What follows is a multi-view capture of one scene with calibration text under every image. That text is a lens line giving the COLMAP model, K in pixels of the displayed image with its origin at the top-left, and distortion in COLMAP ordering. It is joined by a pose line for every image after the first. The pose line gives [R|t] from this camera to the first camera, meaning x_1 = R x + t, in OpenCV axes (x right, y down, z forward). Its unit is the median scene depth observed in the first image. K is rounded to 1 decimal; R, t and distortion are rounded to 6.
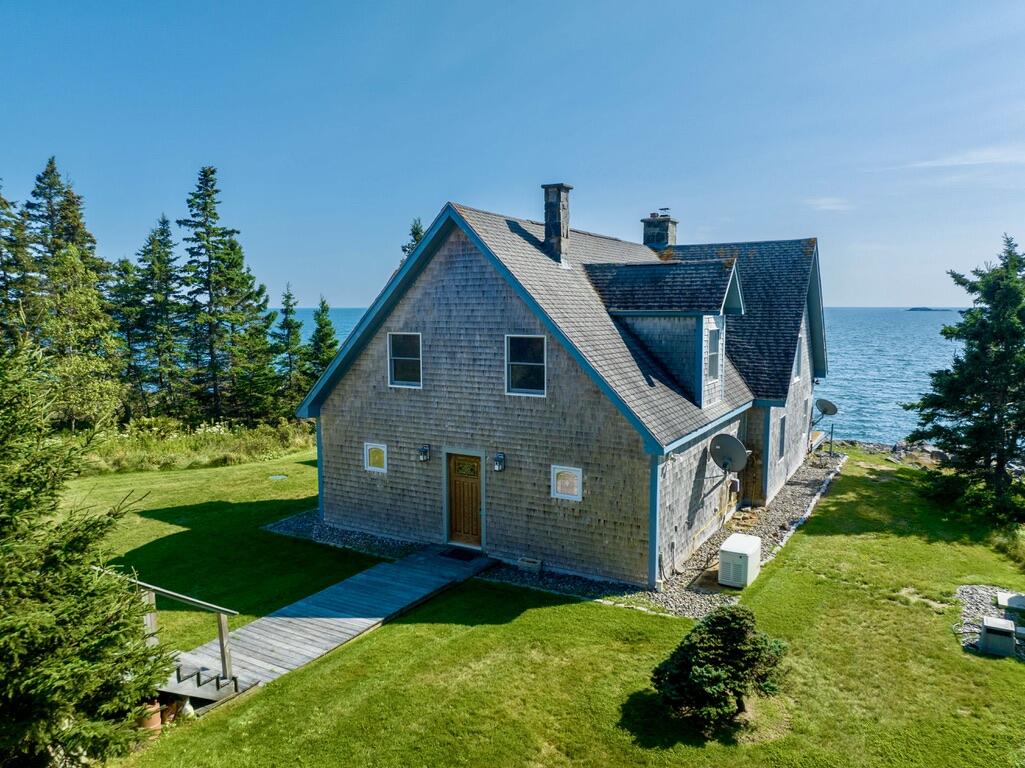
lens RADIAL K [[716.7, 0, 512.5], [0, 716.7, 384.0], [0, 0, 1]] dist [-0.037410, 0.009085]
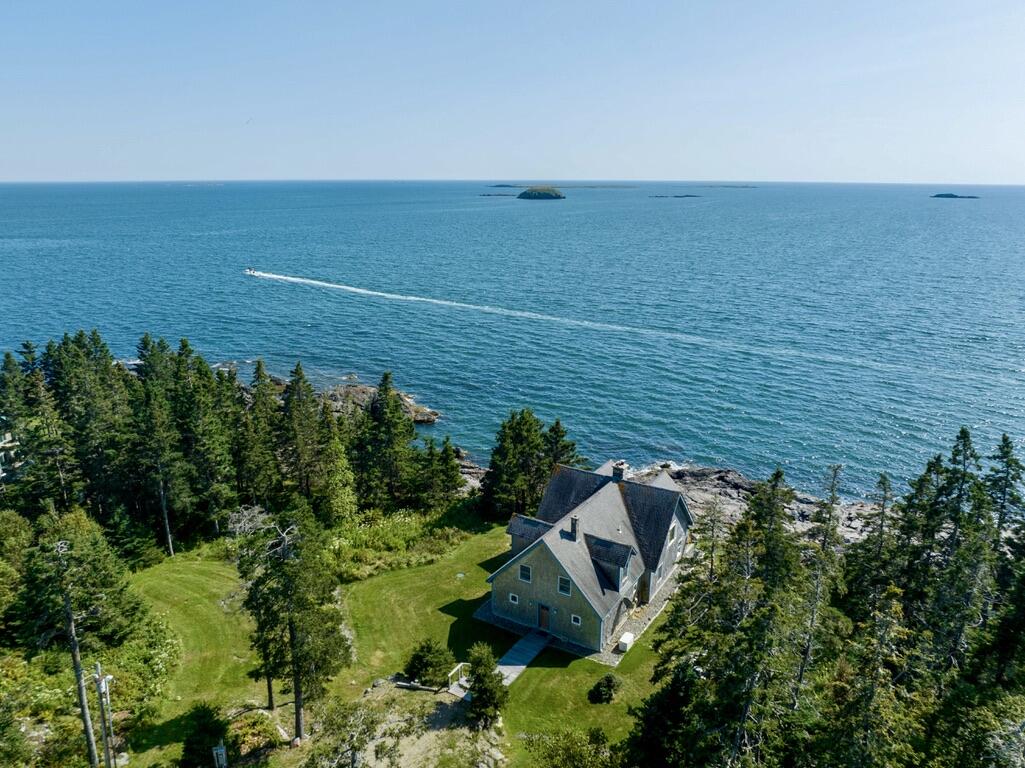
lens RADIAL K [[716.7, 0, 512.5], [0, 716.7, 384.0], [0, 0, 1]] dist [-0.037410, 0.009085]
pose [[0.999732, 0.009205, -0.021246, -0.155013], [-0.005418, 0.985105, 0.171866, -1.452122], [0.022512, -0.171704, 0.984891, -2.024226]]
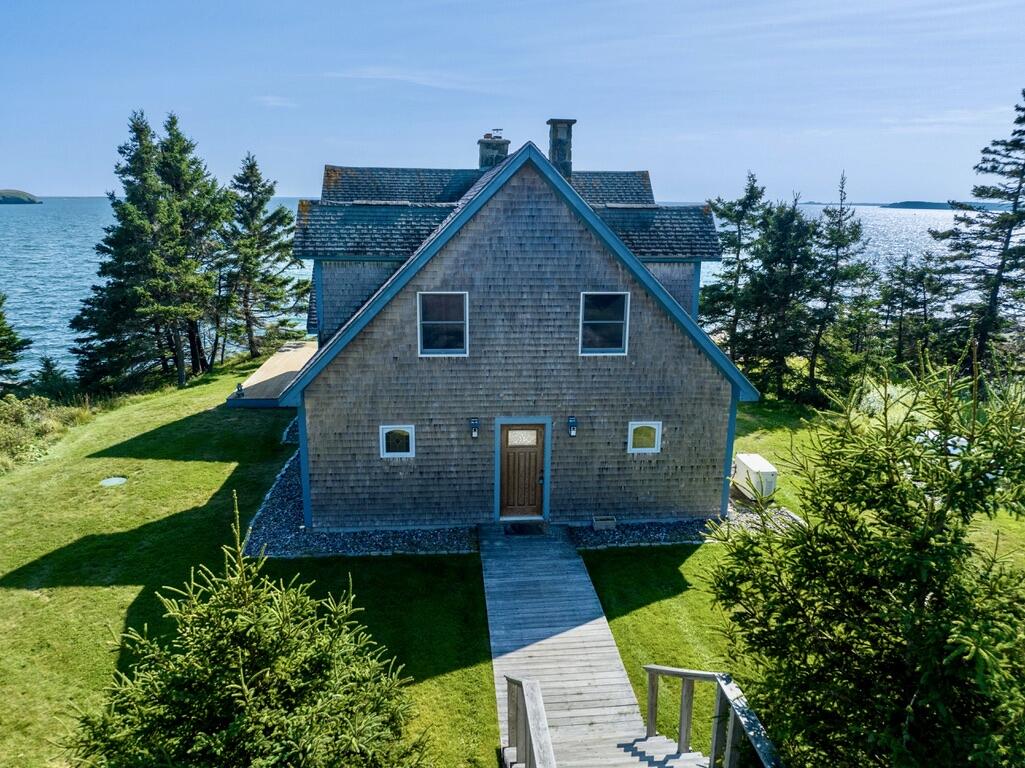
lens RADIAL K [[736.3, 0, 512.5], [0, 736.3, 384.0], [0, 0, 1]] dist [-0.050570, 0.030081]
pose [[0.816032, -0.128838, 0.563465, -0.612390], [0.047013, 0.986406, 0.157458, -0.101775], [-0.576092, -0.102001, 0.810996, 0.254707]]
